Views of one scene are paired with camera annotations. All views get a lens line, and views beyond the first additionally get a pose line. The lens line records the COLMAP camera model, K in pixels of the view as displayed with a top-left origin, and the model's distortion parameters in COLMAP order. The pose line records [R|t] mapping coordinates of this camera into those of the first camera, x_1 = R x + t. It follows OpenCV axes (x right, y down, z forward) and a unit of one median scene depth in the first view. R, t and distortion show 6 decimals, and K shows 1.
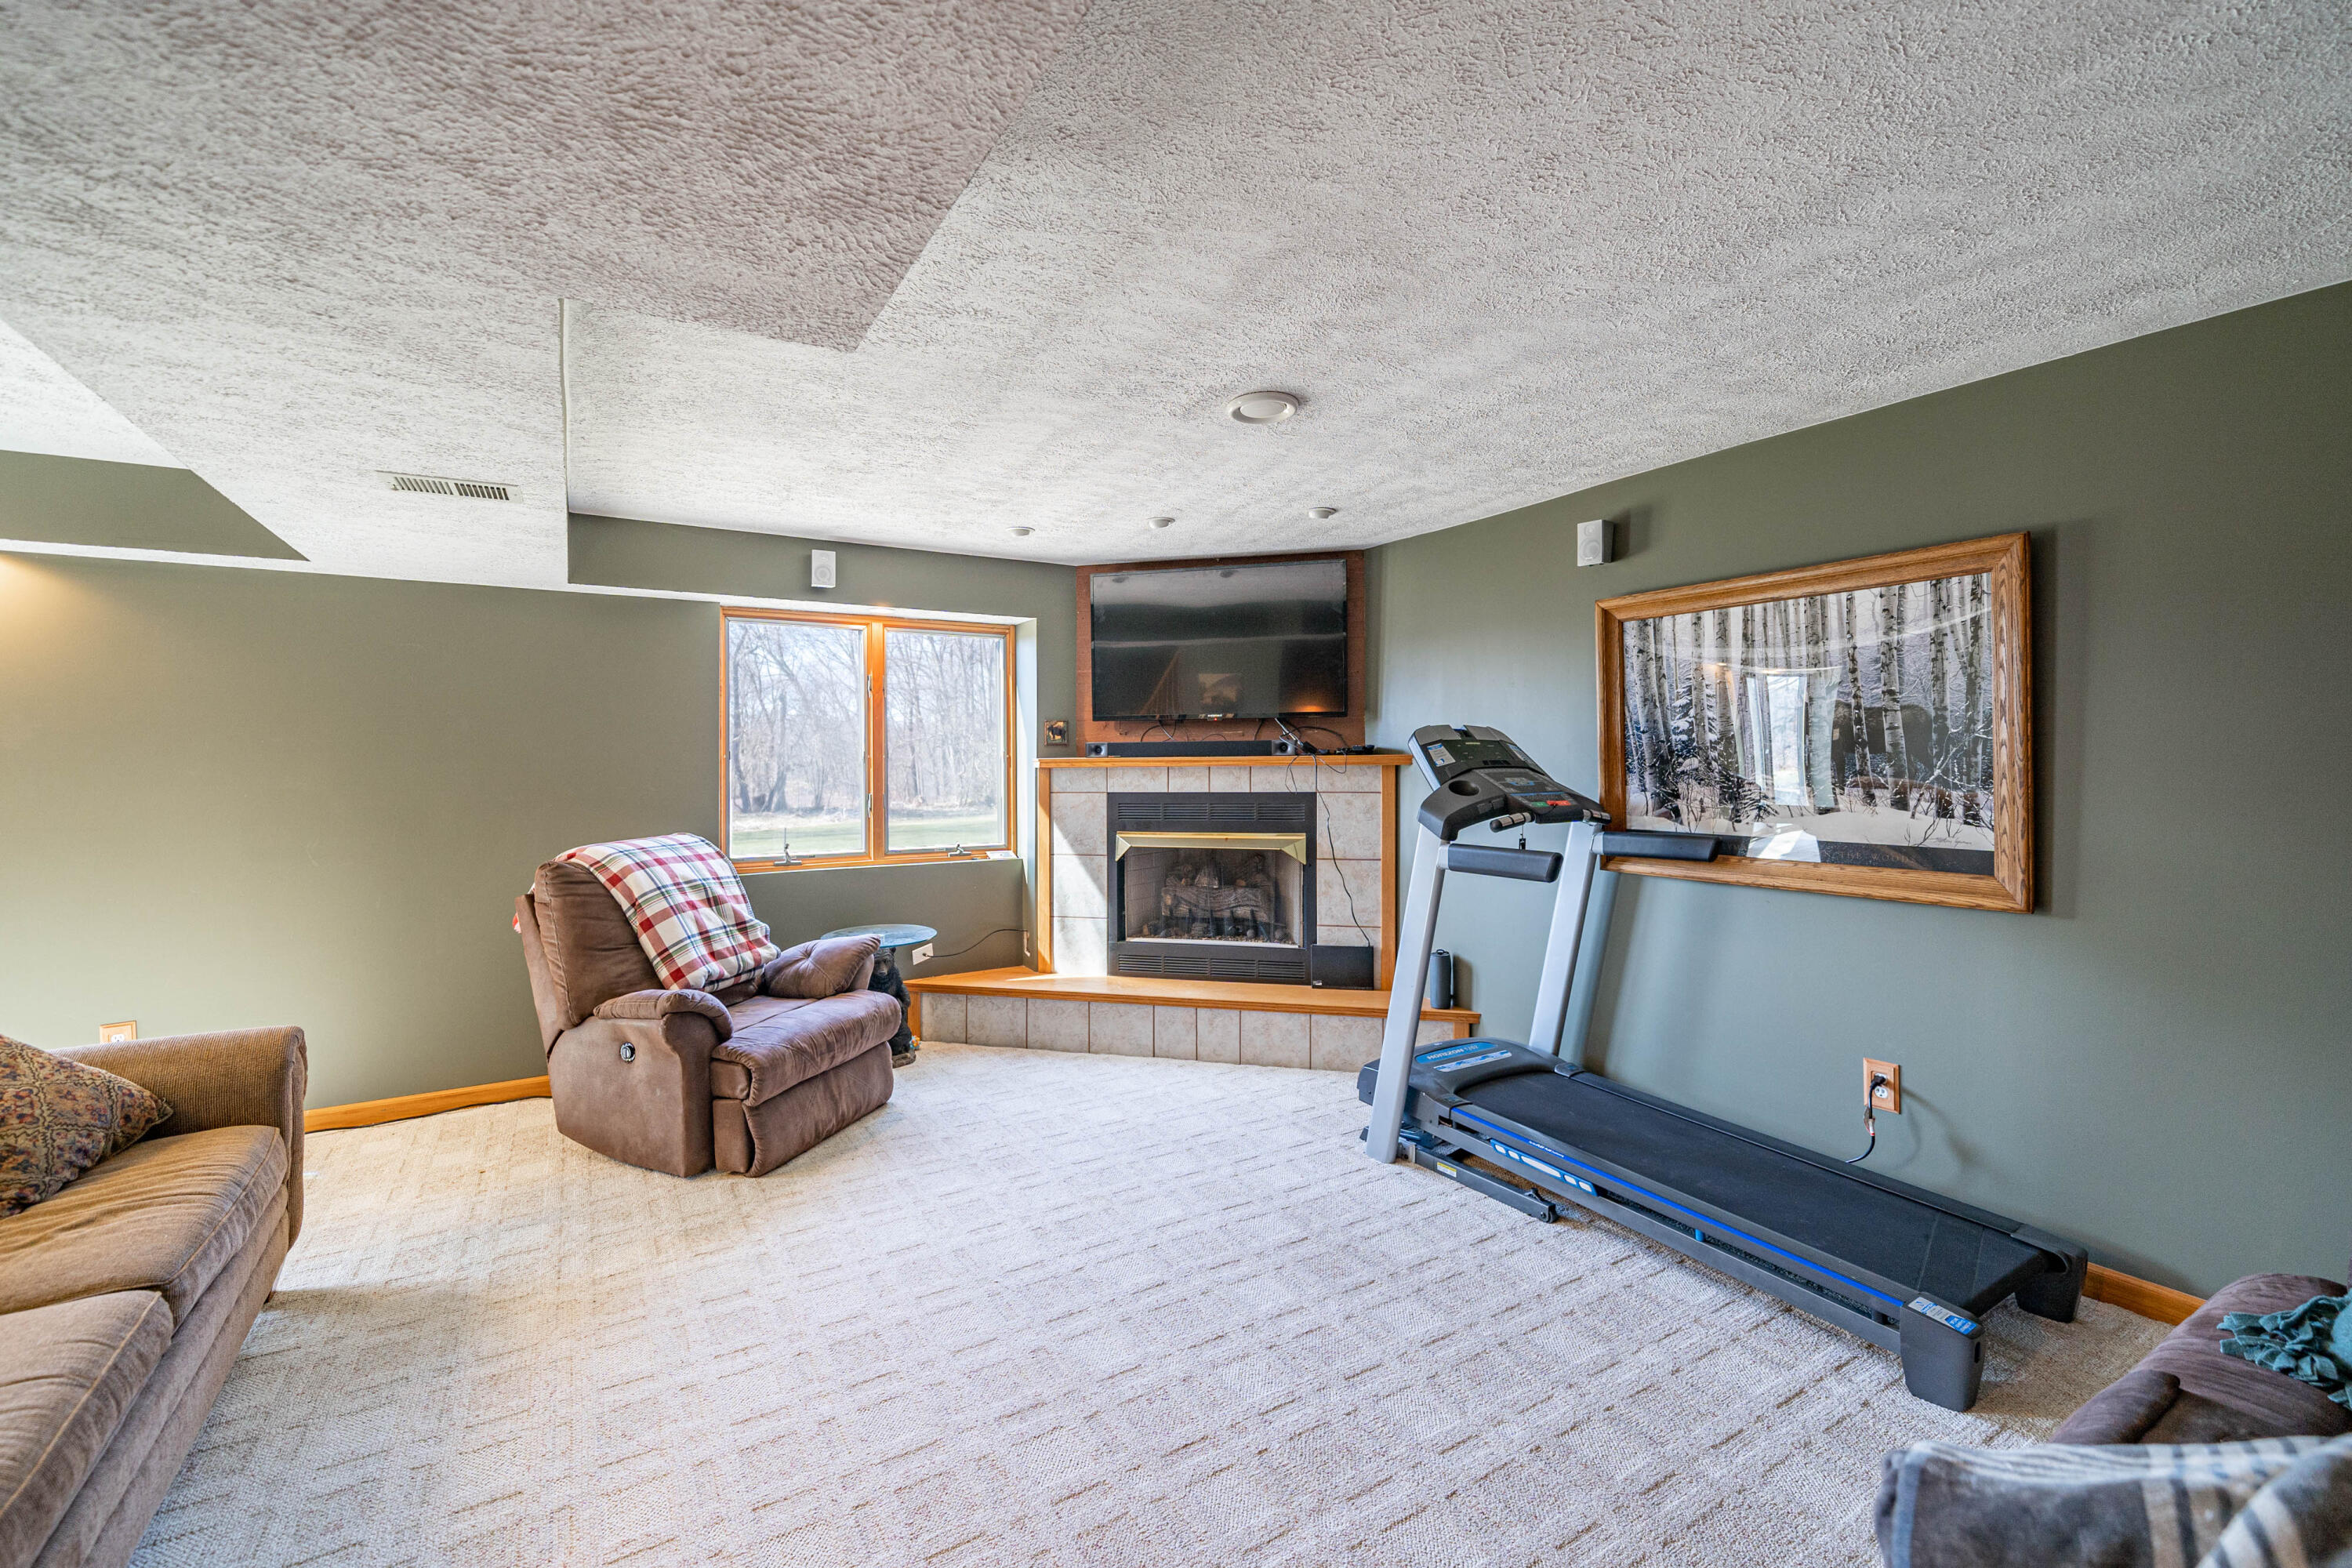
lens RADIAL K [[986.1, 0, 1184.2], [0, 986.1, 770.0], [0, 0, 1]] dist [-0.002287, -0.000153]
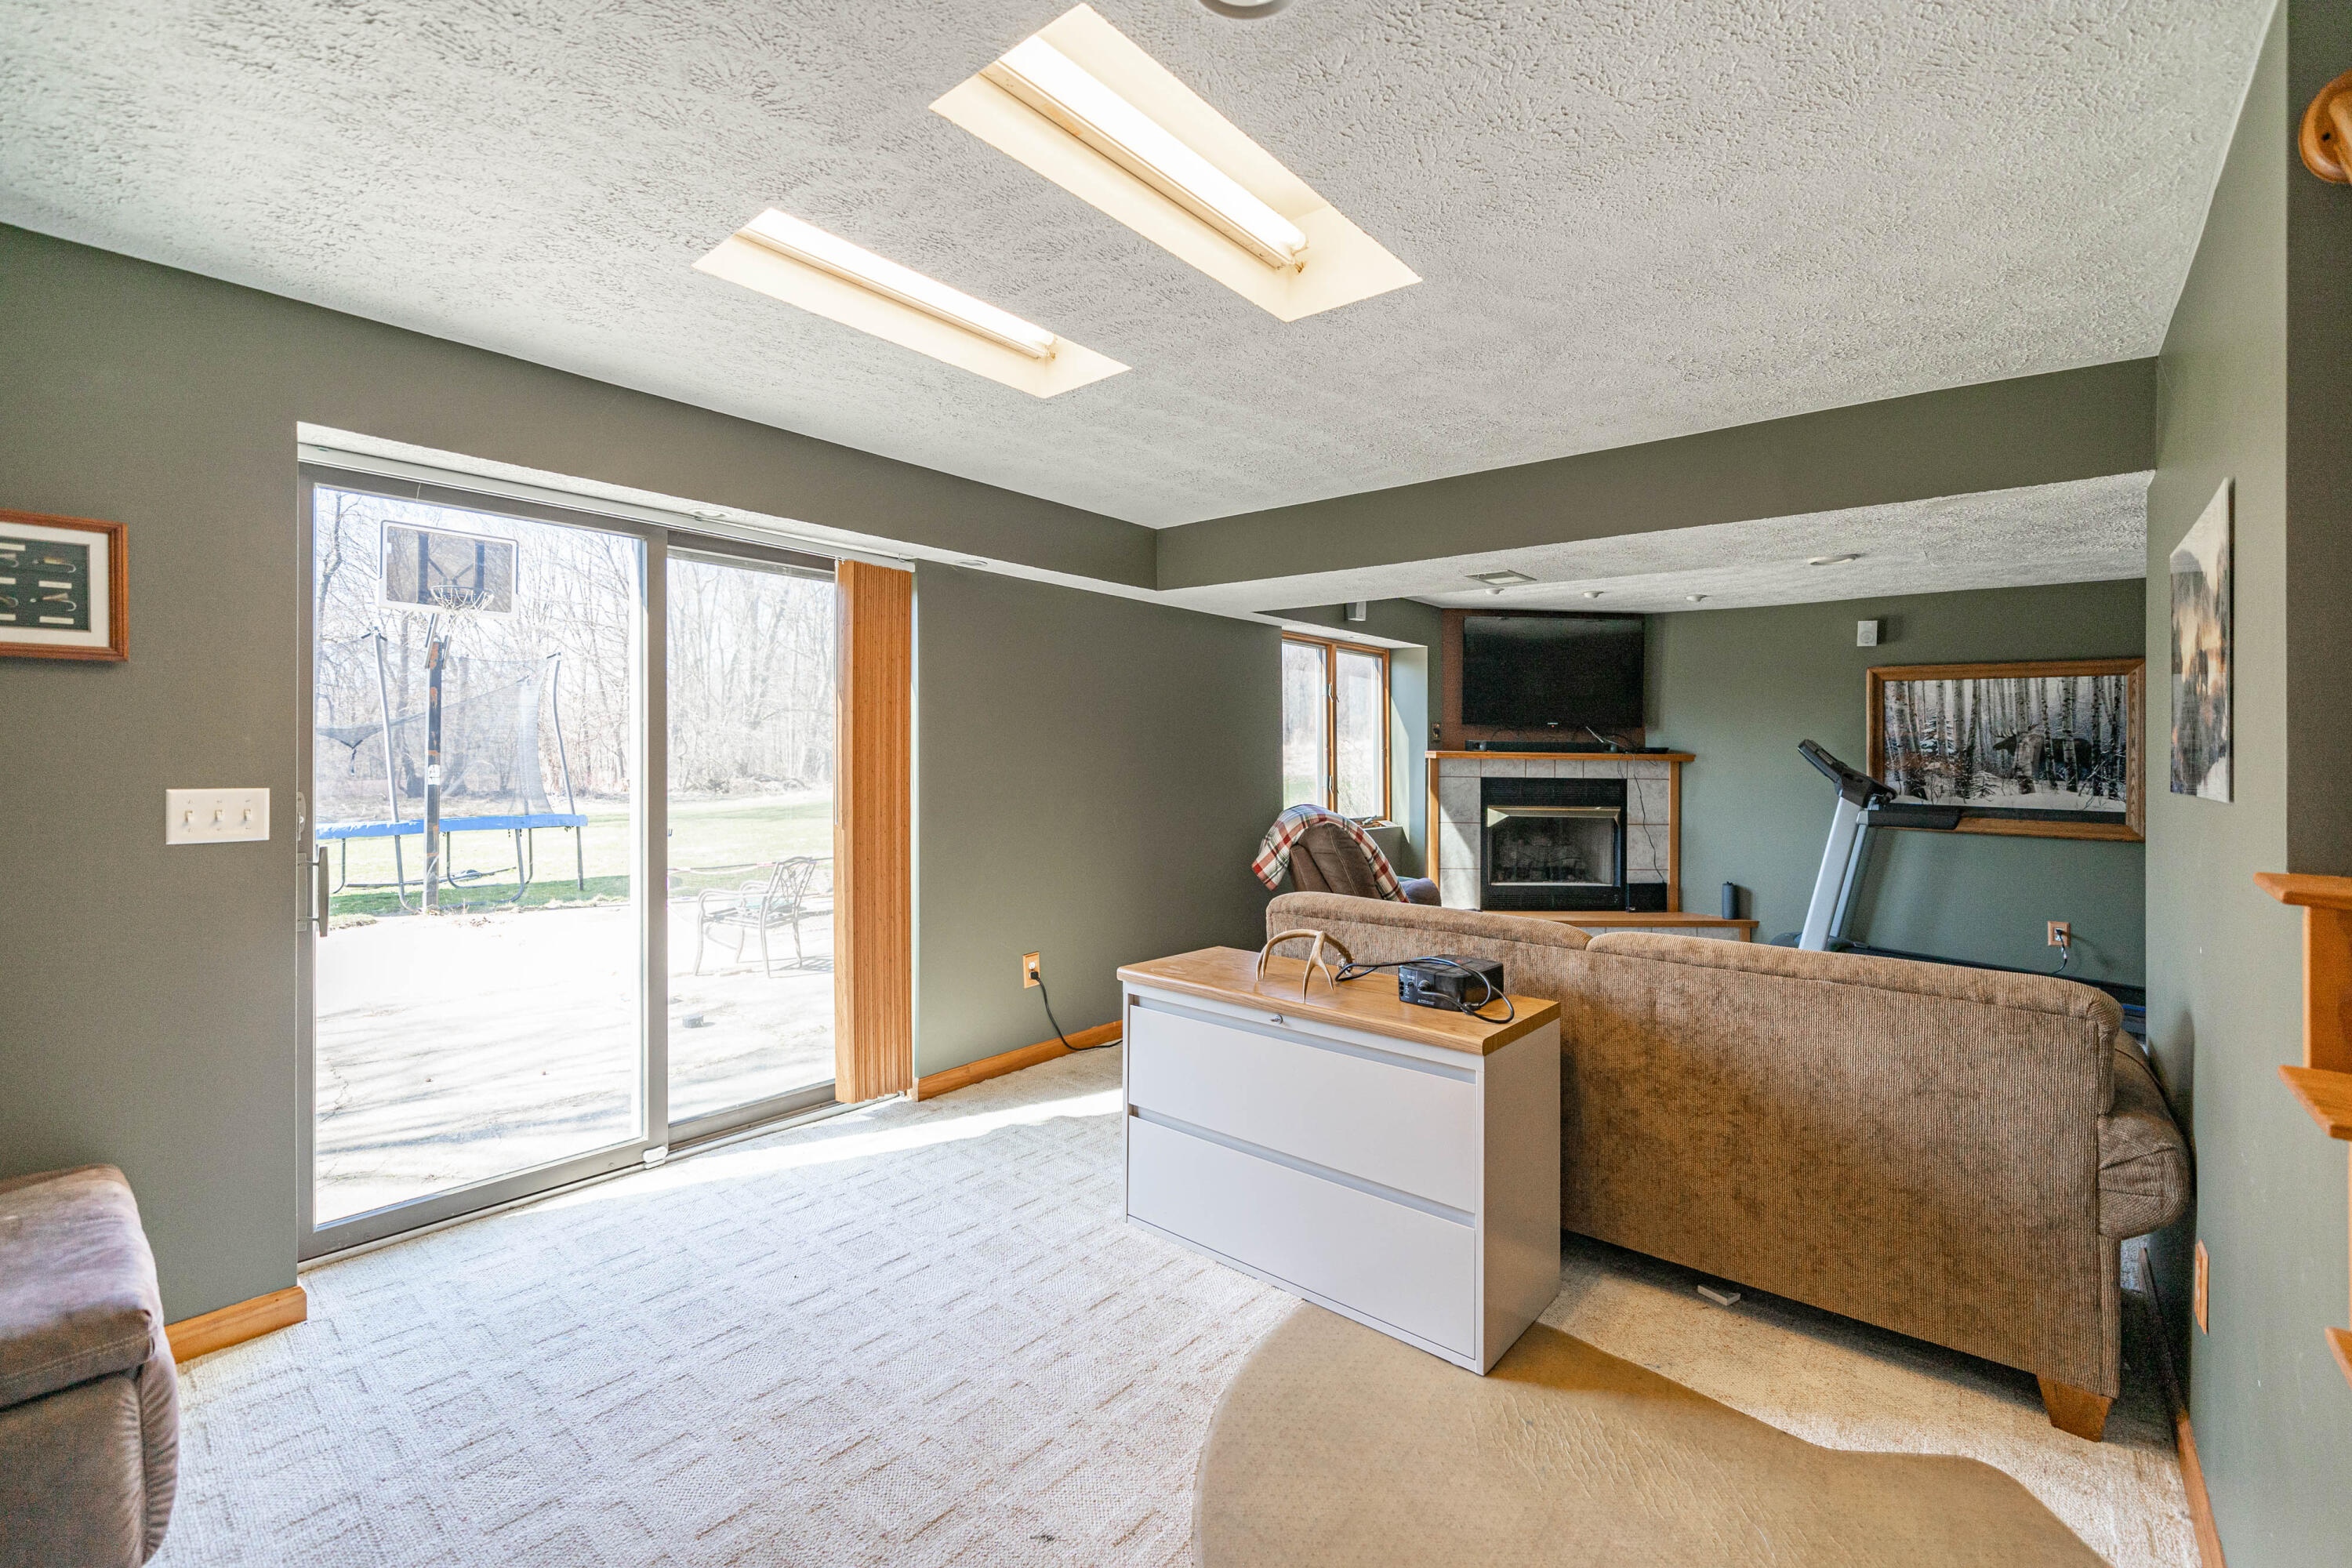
lens RADIAL K [[986.1, 0, 1167.5], [0, 986.1, 763.9], [0, 0, 1]] dist [-0.002287, -0.000153]
pose [[0.951519, 0.014767, 0.307235, -1.074687], [-0.018087, 0.999805, 0.007964, 0.001195], [-0.307058, -0.013135, 0.951600, -0.204577]]
